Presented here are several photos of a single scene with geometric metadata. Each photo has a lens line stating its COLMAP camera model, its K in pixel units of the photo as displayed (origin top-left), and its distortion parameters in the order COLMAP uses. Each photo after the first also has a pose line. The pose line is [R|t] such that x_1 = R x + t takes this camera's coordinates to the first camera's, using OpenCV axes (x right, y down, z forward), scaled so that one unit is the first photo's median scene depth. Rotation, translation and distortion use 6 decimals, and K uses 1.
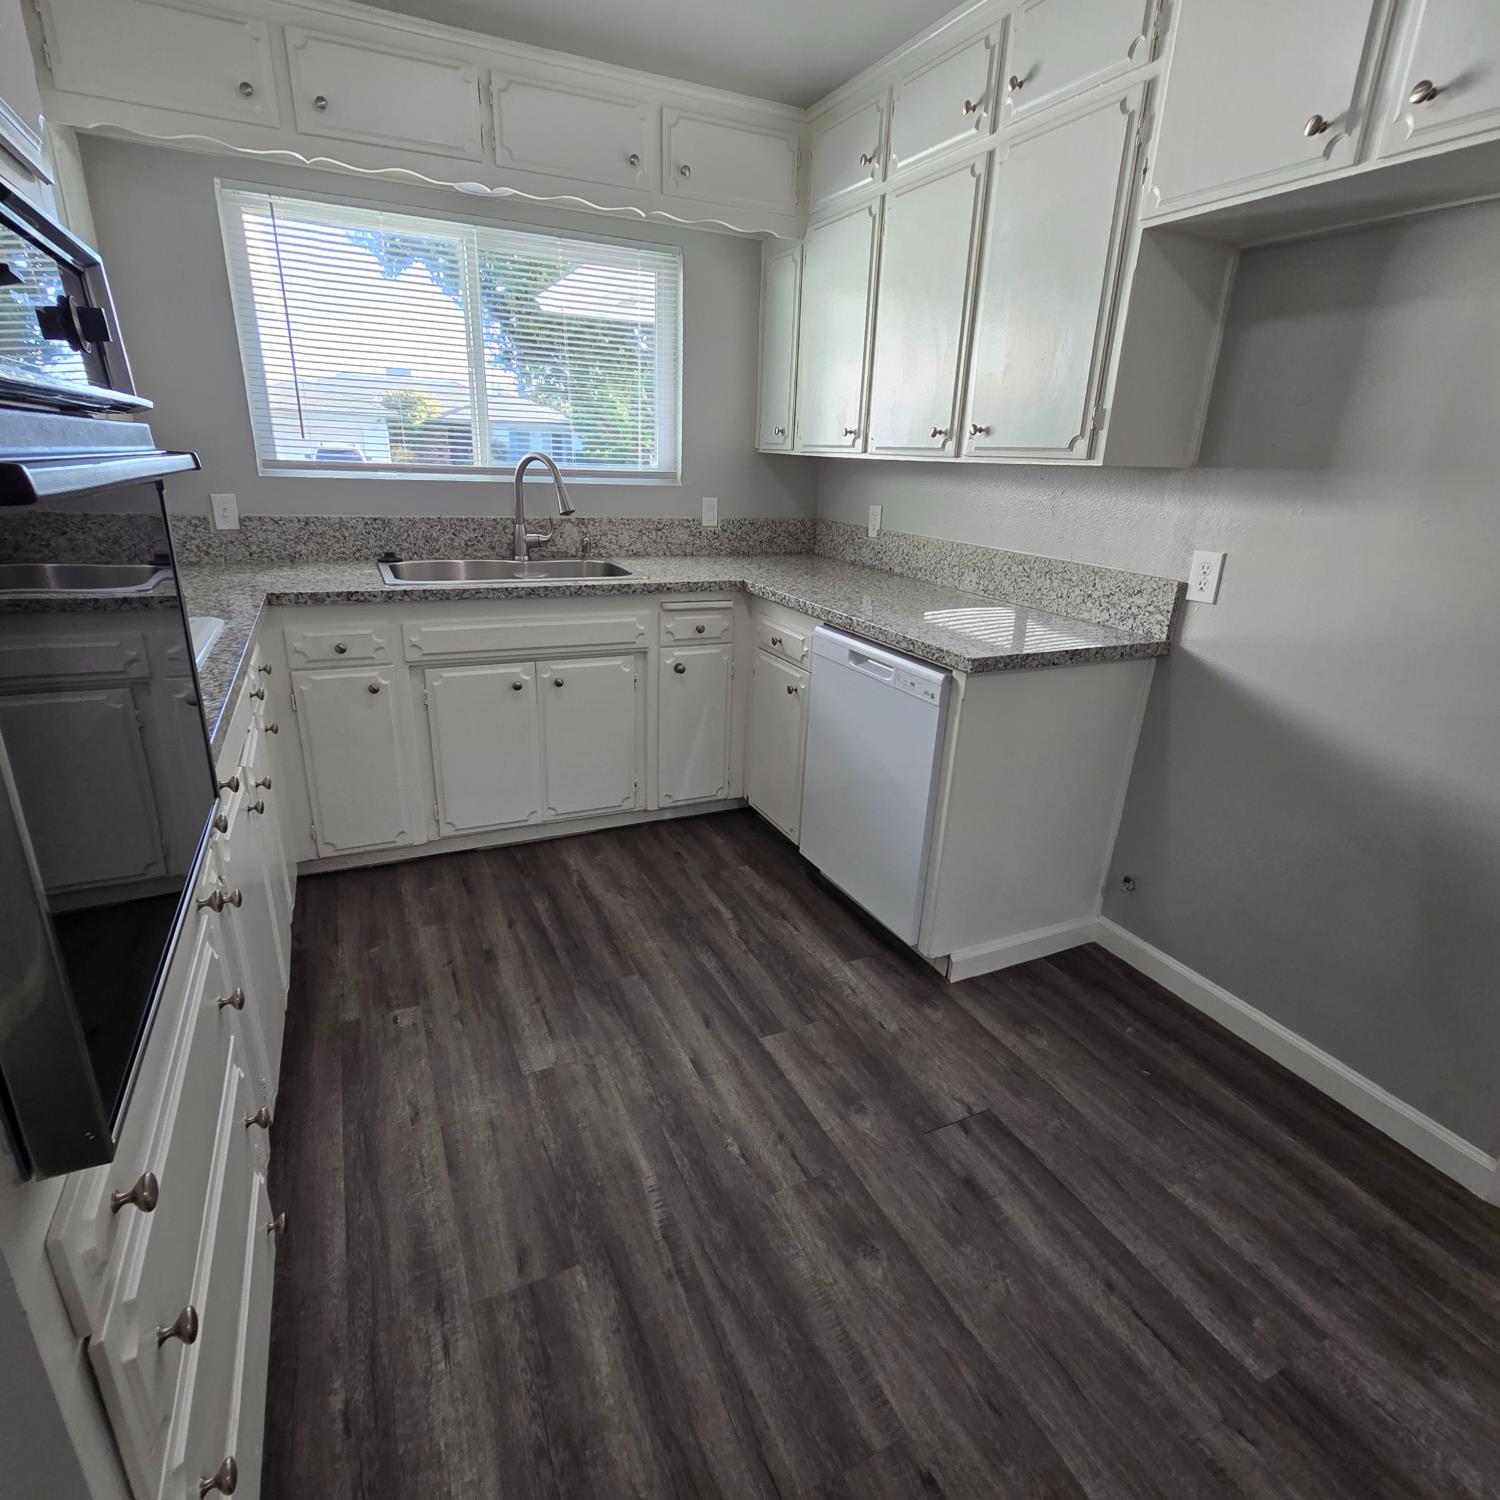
lens RADIAL K [[835.5, 0, 742.1], [0, 835.5, 750.8], [0, 0, 1]] dist [-0.001643, -0.000079]
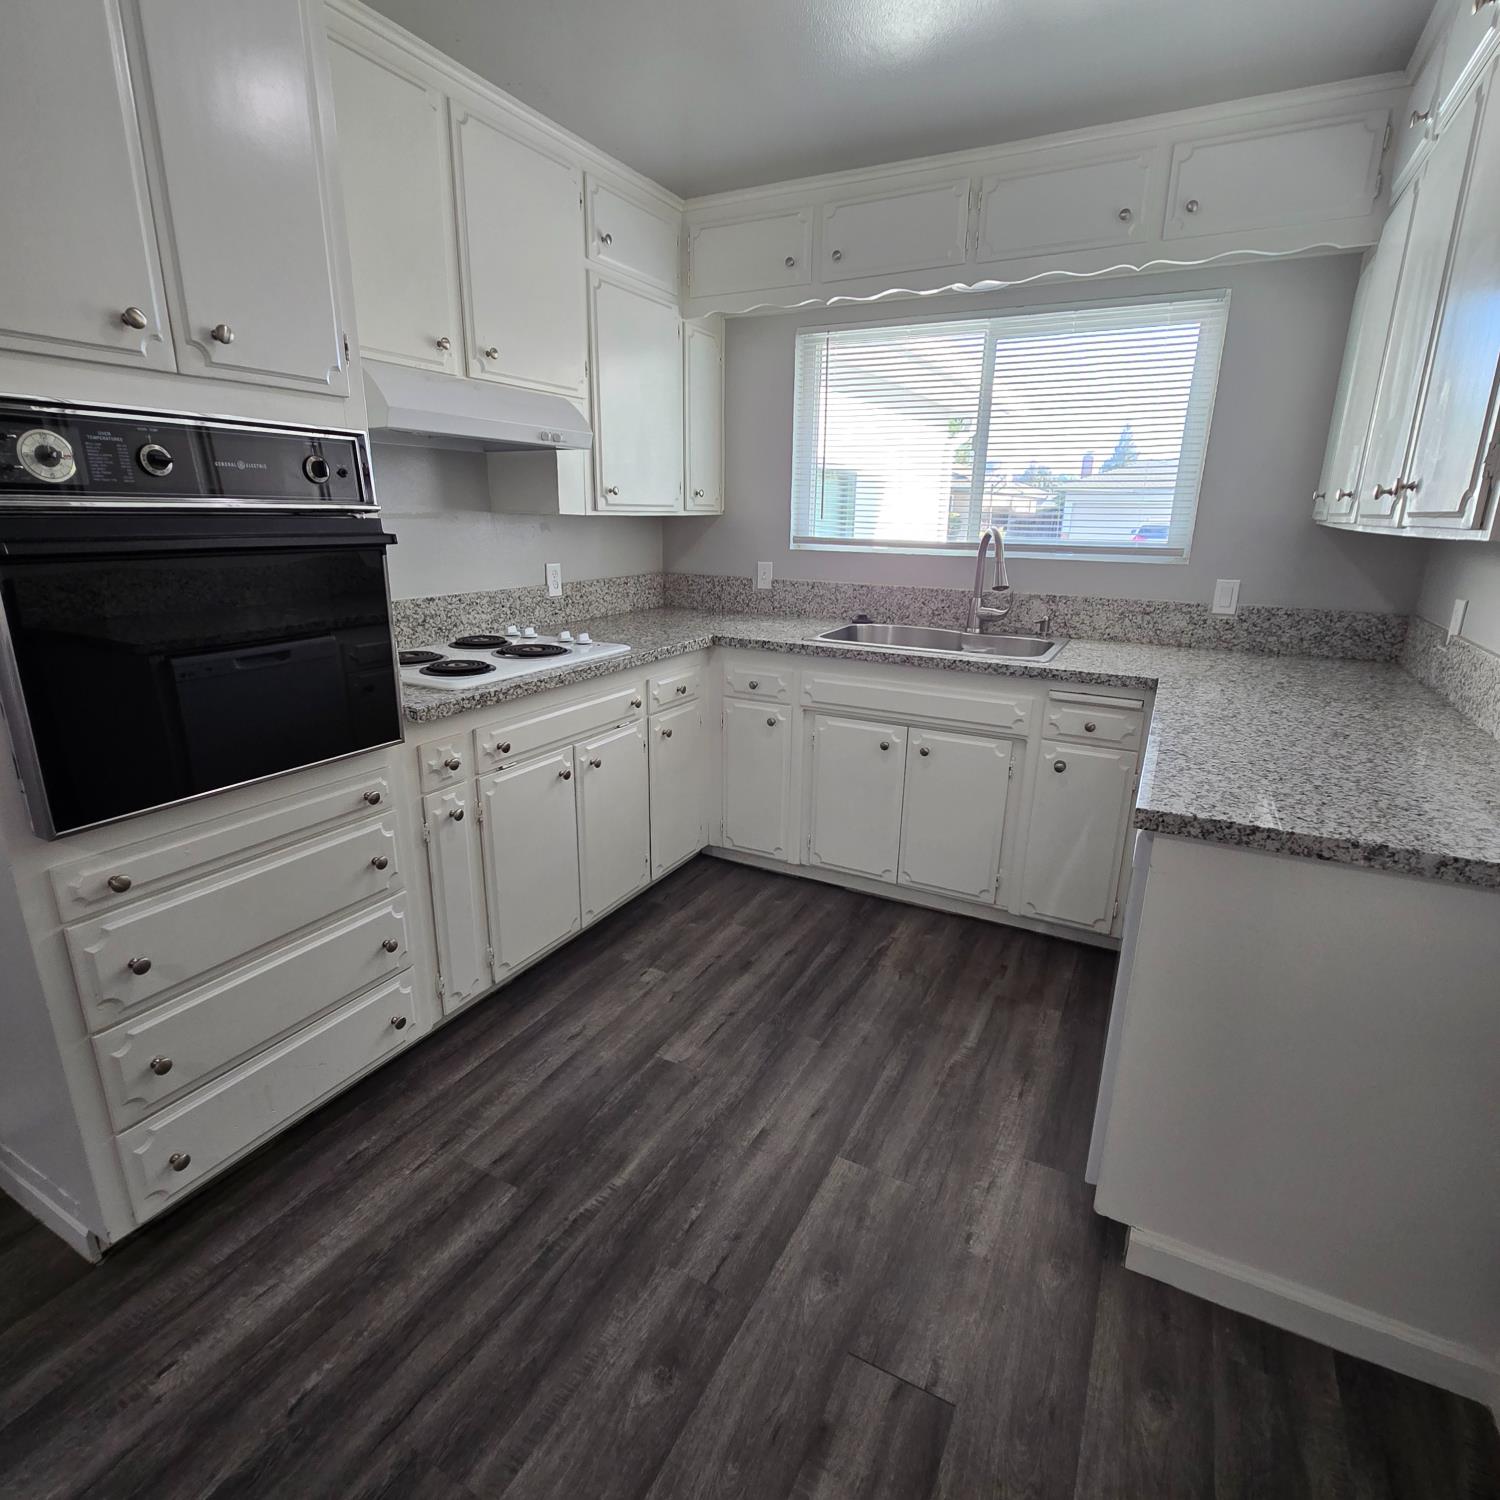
lens RADIAL K [[835.5, 0, 742.1], [0, 835.5, 750.8], [0, 0, 1]] dist [-0.001643, -0.000079]
pose [[0.588310, 0.197293, -0.784198, 0.472306], [-0.261487, 0.964092, 0.046383, -0.077305], [0.765190, 0.177771, 0.618774, 0.226039]]
